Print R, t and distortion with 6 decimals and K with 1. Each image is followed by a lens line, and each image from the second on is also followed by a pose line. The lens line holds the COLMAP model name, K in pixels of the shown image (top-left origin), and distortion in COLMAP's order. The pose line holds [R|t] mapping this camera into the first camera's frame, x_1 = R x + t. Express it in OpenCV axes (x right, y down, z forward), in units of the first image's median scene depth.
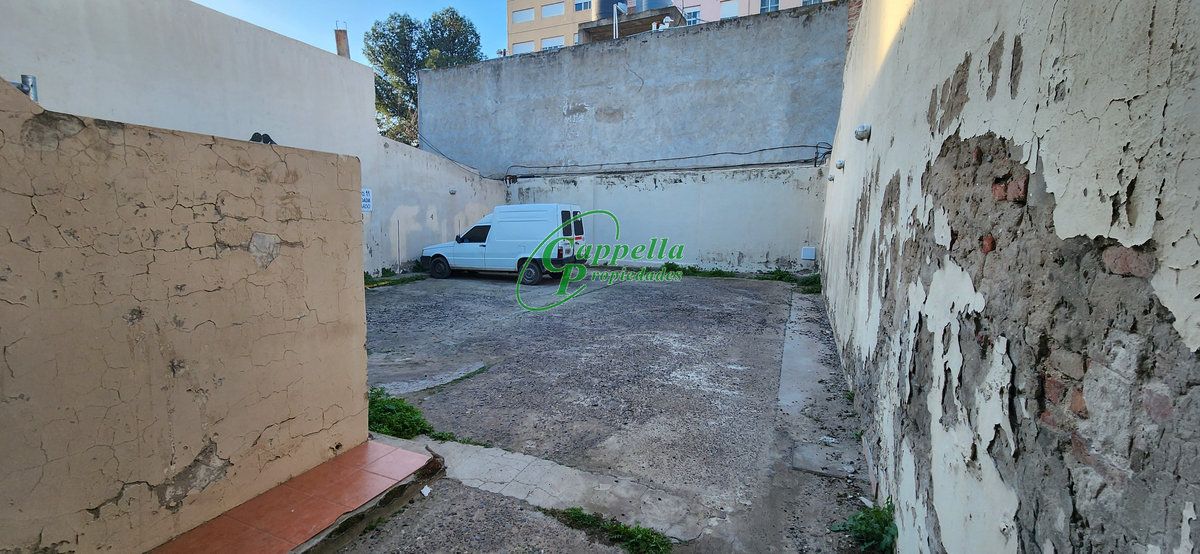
lens RADIAL K [[482.6, 0, 598.9], [0, 482.6, 273.5], [0, 0, 1]] dist [-0.001259, -0.000812]
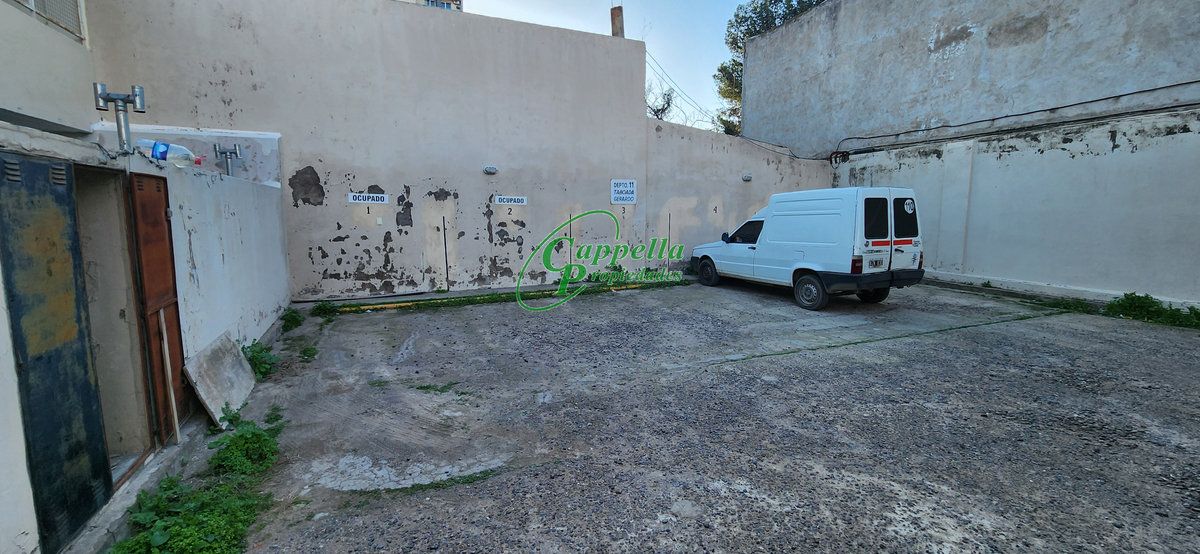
lens RADIAL K [[482.6, 0, 598.9], [0, 482.6, 273.5], [0, 0, 1]] dist [-0.001259, -0.000812]
pose [[0.719615, 0.079456, -0.689812, 0.087557], [-0.067667, 0.996728, 0.044218, -0.028640], [0.691068, 0.014857, 0.722637, 0.243591]]
